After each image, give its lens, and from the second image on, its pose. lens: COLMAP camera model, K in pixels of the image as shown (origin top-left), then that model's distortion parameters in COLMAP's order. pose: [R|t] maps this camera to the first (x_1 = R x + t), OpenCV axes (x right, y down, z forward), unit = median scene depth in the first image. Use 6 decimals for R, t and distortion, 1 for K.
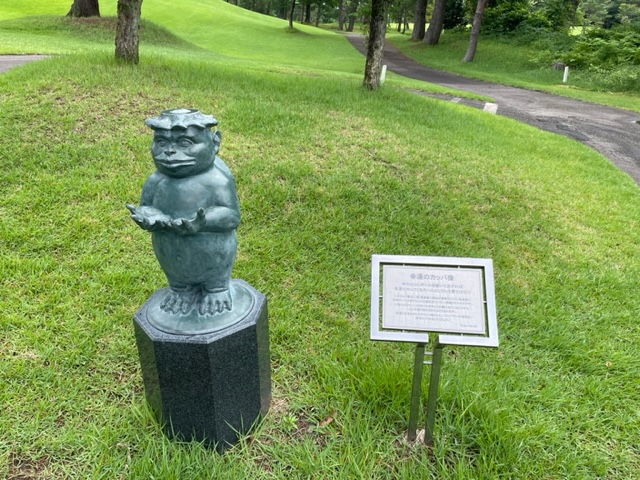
lens RADIAL K [[485.6, 0, 321.8], [0, 485.6, 233.1], [0, 0, 1]] dist [0.086373, -0.122315]
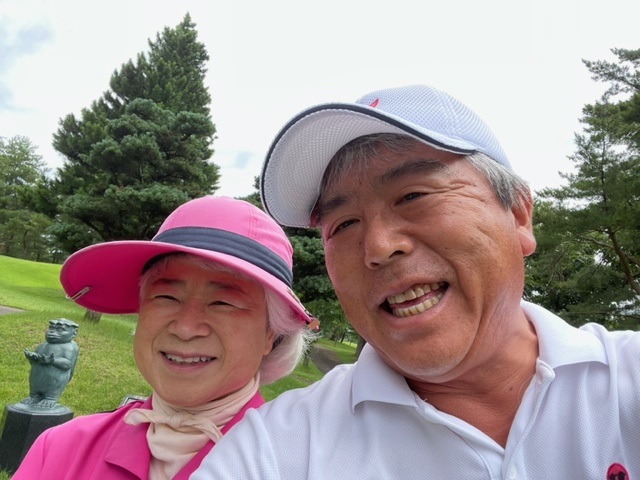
lens RADIAL K [[427.8, 0, 320.0], [0, 427.8, 240.0], [0, 0, 1]] dist [0.003083, 0.001645]
pose [[0.988546, 0.147778, 0.030644, 0.471739], [-0.103180, 0.809940, -0.577365, 0.299652], [-0.110141, 0.567590, 0.815911, -0.641010]]
